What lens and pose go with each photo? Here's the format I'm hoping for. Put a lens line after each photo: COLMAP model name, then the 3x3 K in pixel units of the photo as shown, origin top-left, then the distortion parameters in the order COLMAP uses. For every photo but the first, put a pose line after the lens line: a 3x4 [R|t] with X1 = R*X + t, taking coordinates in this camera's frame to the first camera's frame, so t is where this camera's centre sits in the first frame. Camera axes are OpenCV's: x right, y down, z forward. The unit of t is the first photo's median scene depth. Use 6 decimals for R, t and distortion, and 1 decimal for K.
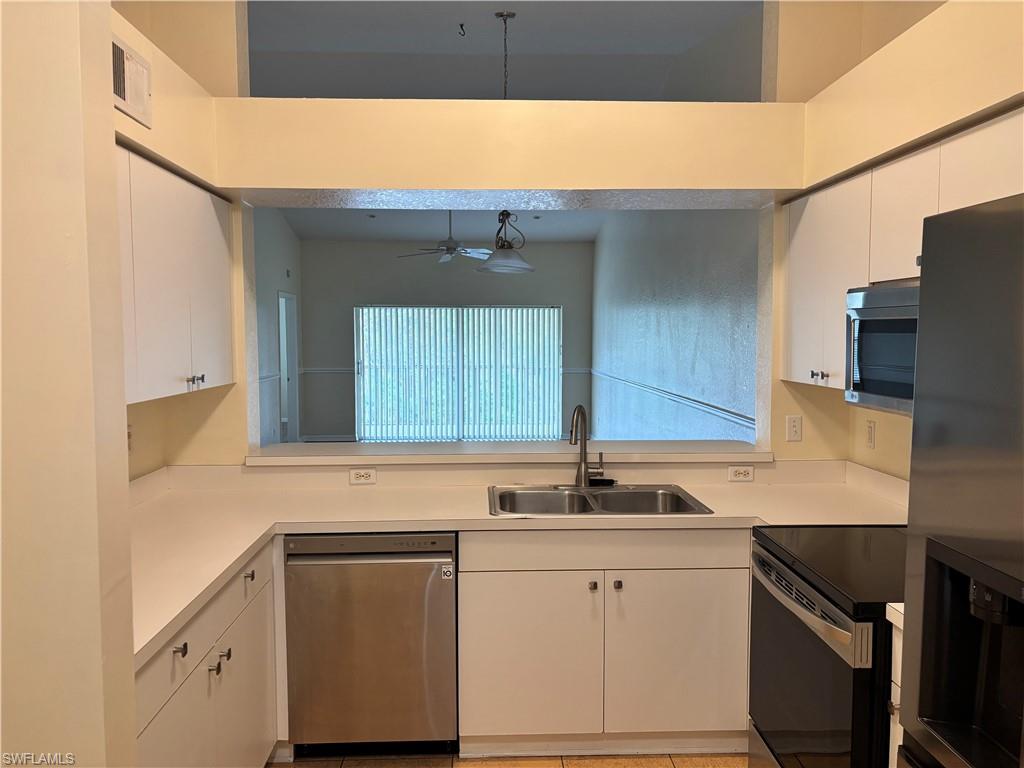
lens RADIAL K [[764.2, 0, 513.4], [0, 764.2, 390.3], [0, 0, 1]] dist [-0.006033, -0.001293]
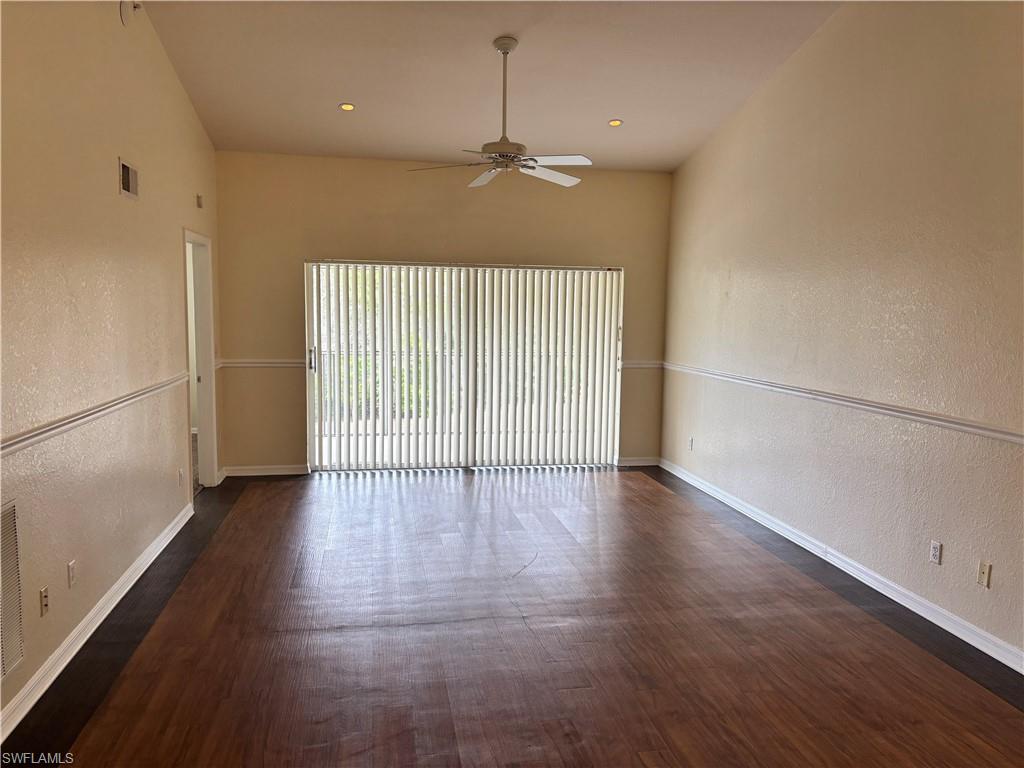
lens RADIAL K [[764.2, 0, 514.2], [0, 764.2, 384.8], [0, 0, 1]] dist [-0.006033, -0.001293]
pose [[0.990924, 0.000265, 0.134426, -0.121631], [-0.003833, 0.999647, 0.026285, -0.025251], [-0.134372, -0.026561, 0.990575, 0.347232]]
